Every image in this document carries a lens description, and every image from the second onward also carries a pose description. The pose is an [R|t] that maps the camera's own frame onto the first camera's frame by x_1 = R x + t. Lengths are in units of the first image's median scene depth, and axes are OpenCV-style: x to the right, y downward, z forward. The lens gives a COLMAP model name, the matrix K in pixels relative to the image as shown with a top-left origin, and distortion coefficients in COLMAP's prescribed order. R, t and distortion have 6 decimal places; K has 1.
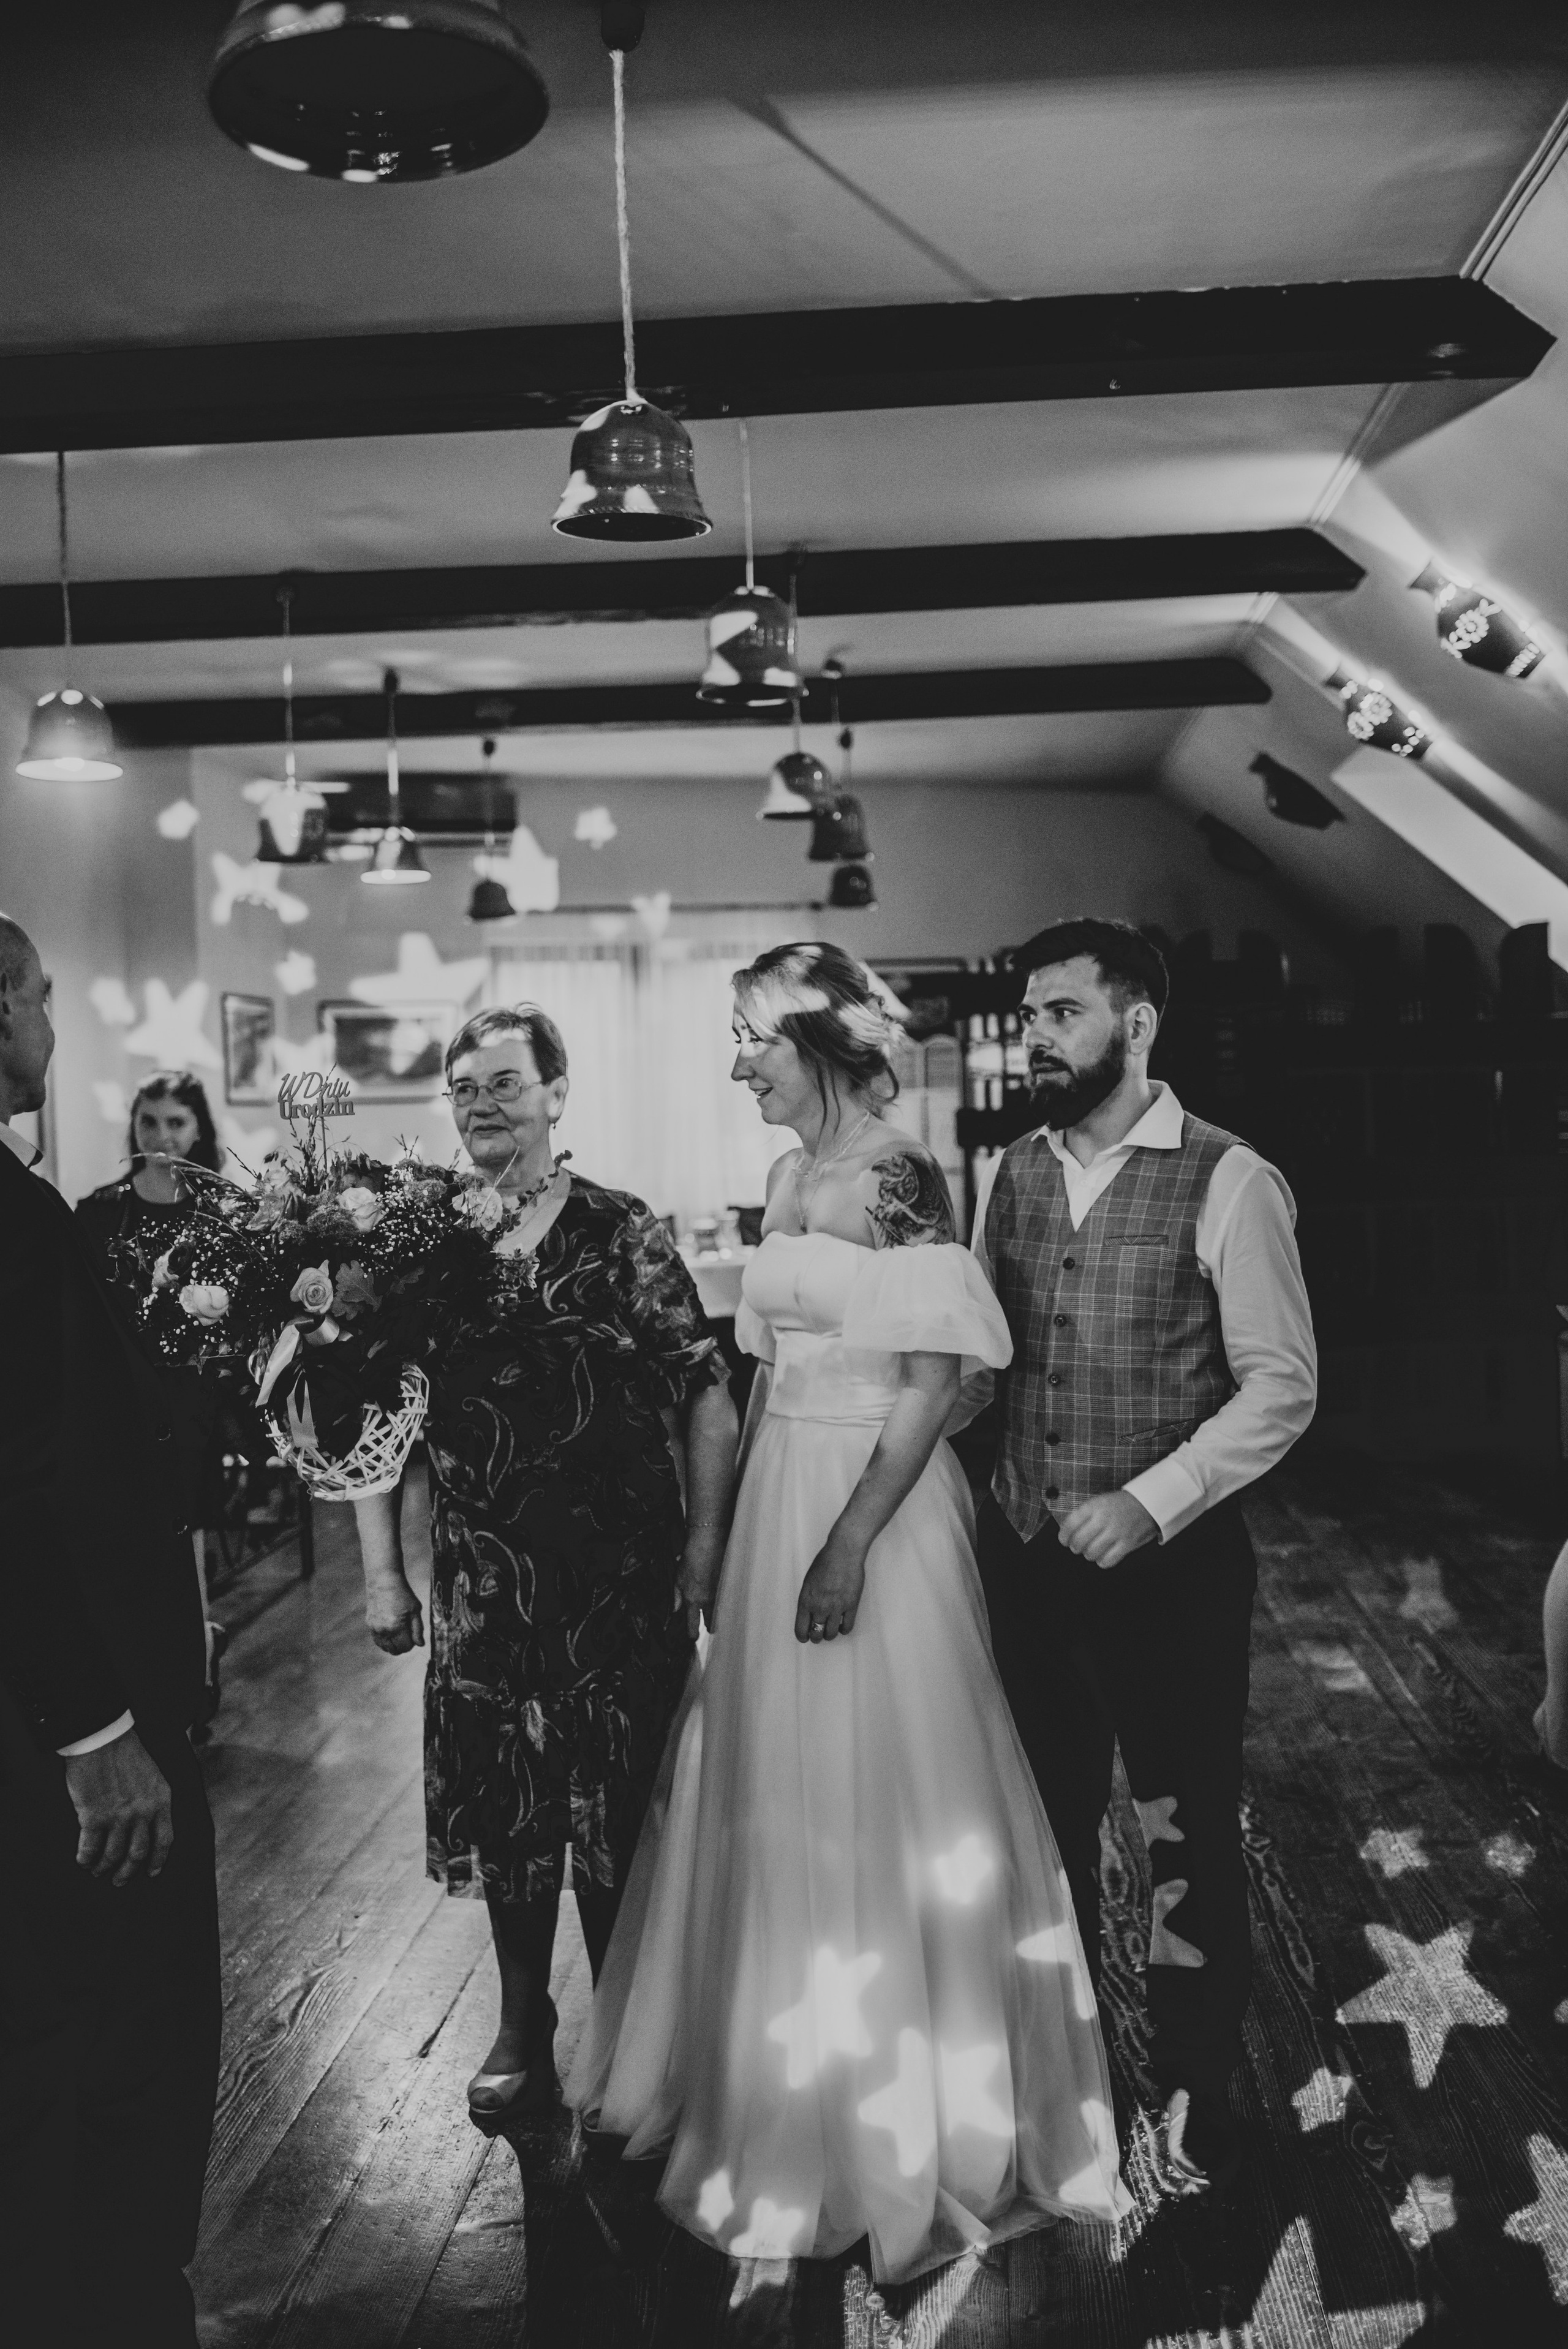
lens RADIAL K [[2278.4, 0, 784.0], [0, 2278.4, 1174.5], [0, 0, 1]] dist [-0.101719, 0.092870]
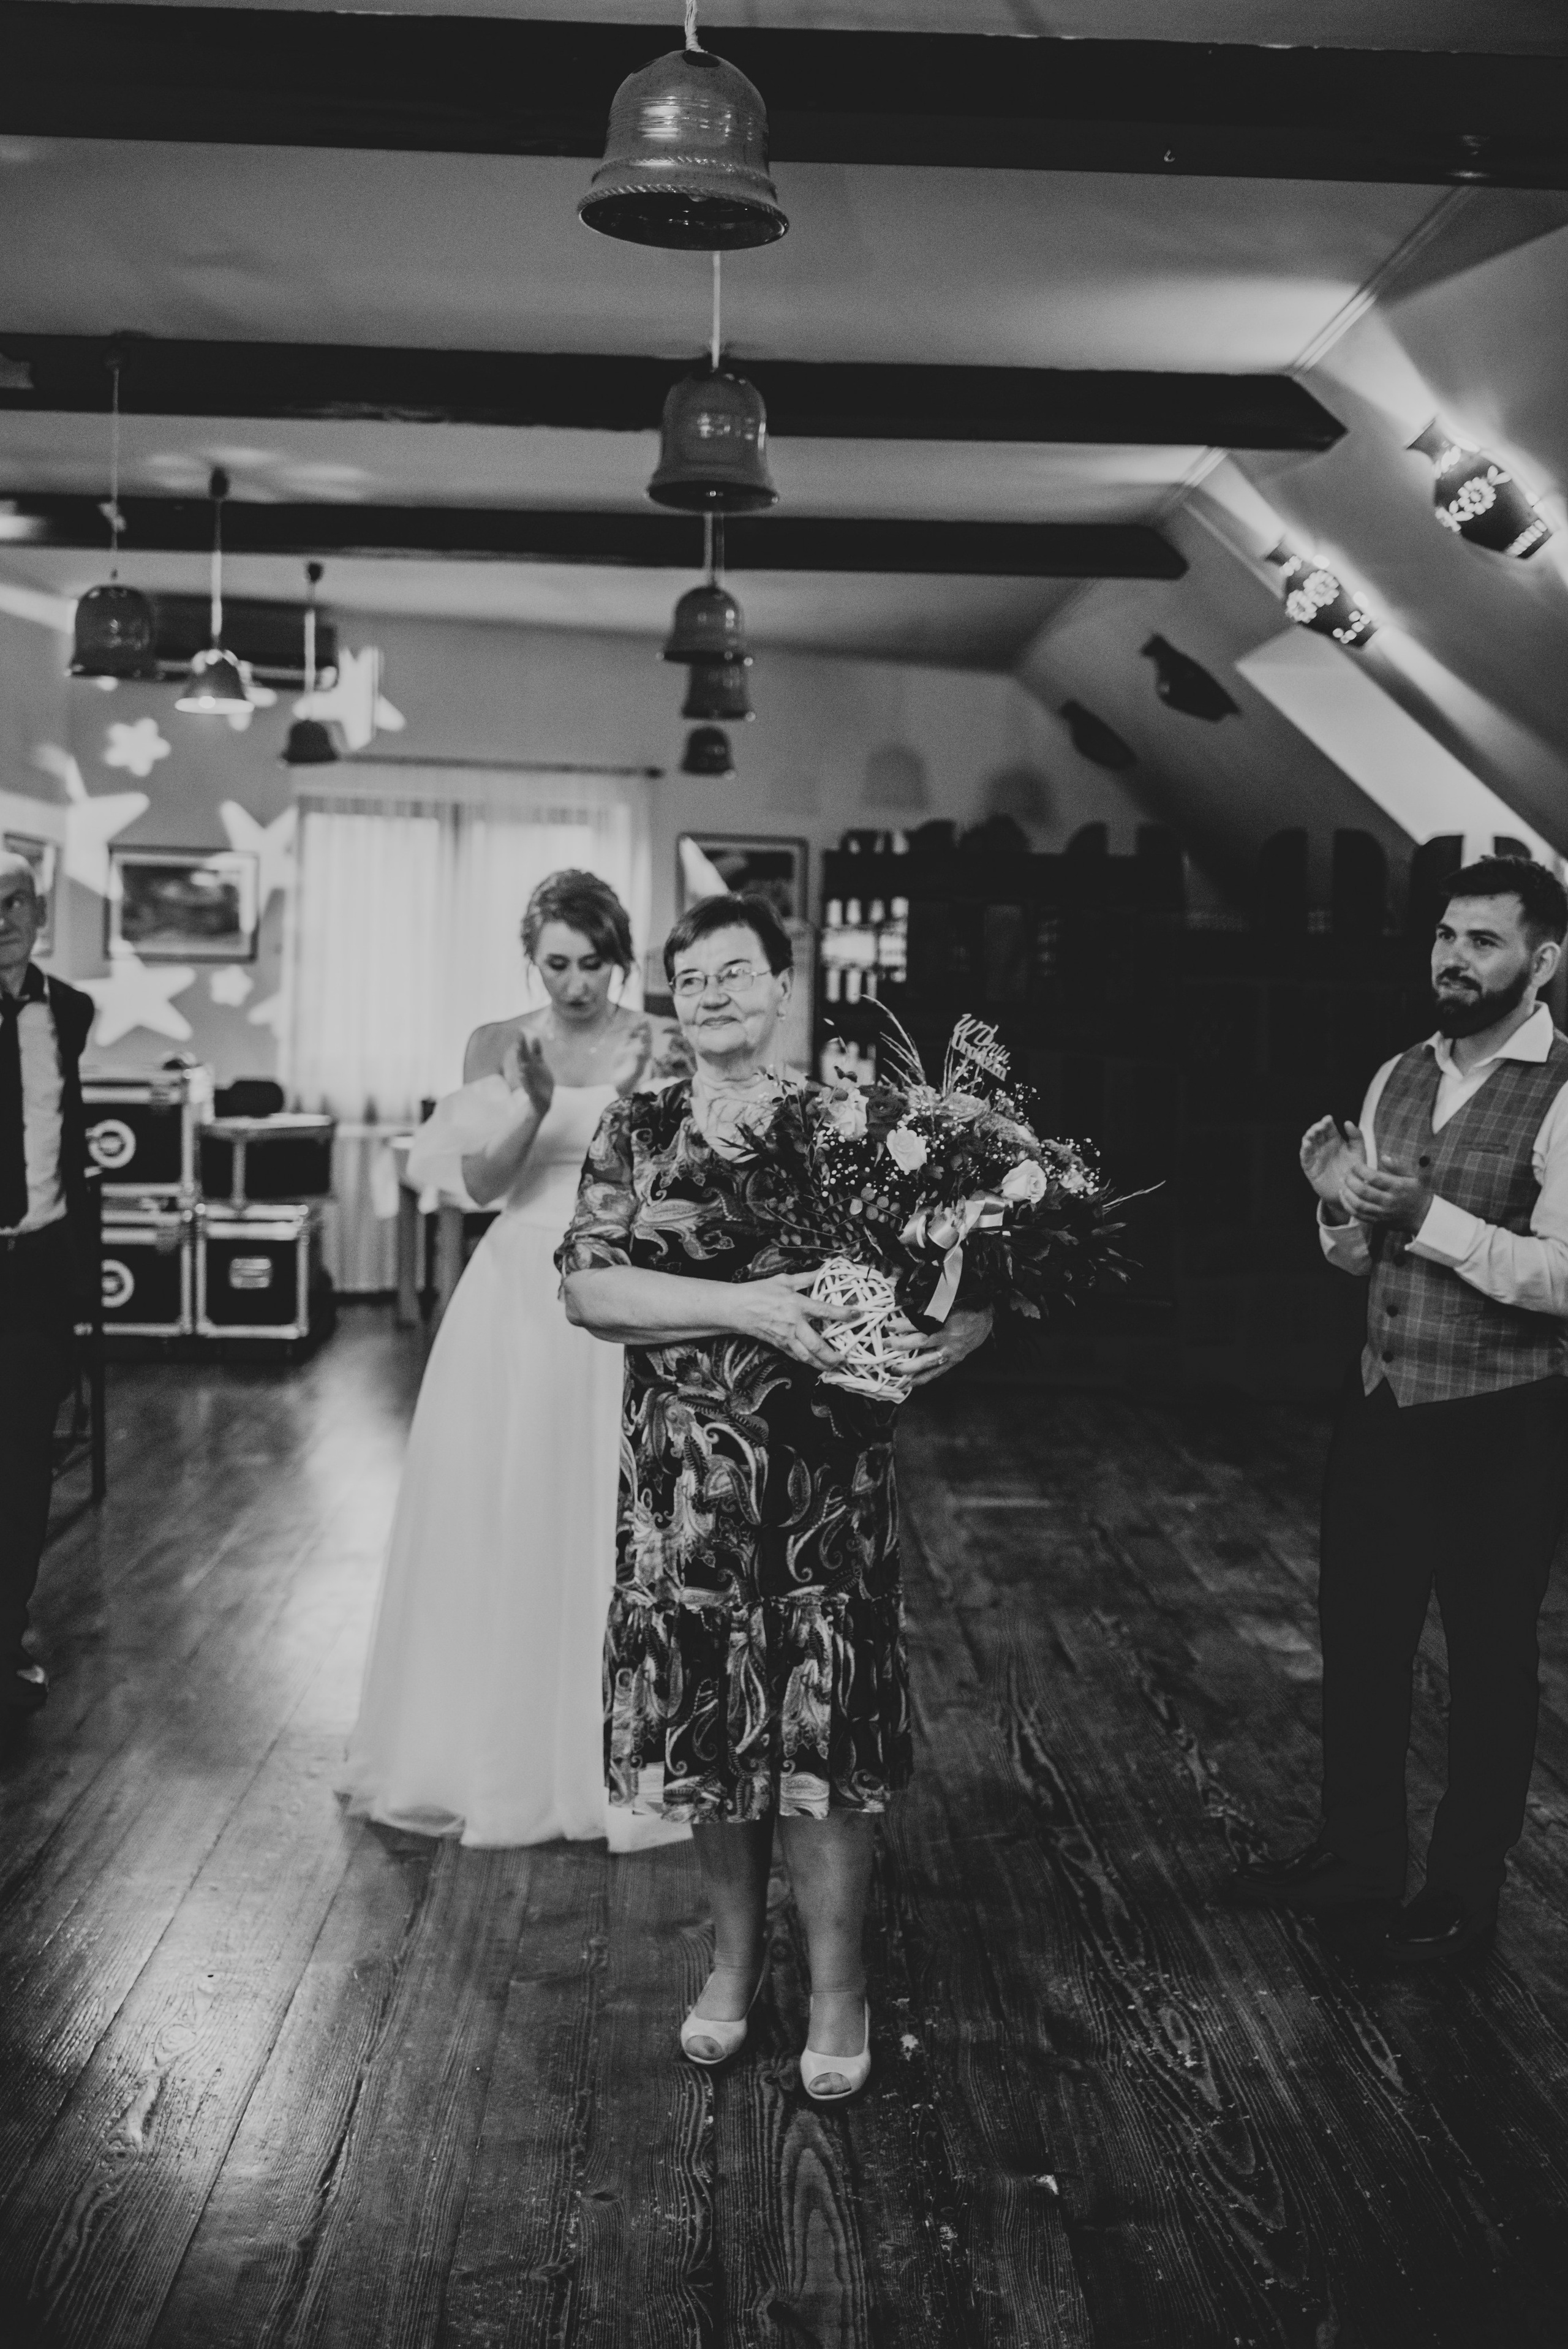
lens RADIAL K [[2278.4, 0, 784.0], [0, 2278.4, 1174.5], [0, 0, 1]] dist [-0.101719, 0.092870]
pose [[0.992813, 0.043159, 0.111621, -0.050913], [-0.048770, 0.997654, 0.048035, -0.002588], [-0.109286, -0.053133, 0.992589, 0.113311]]
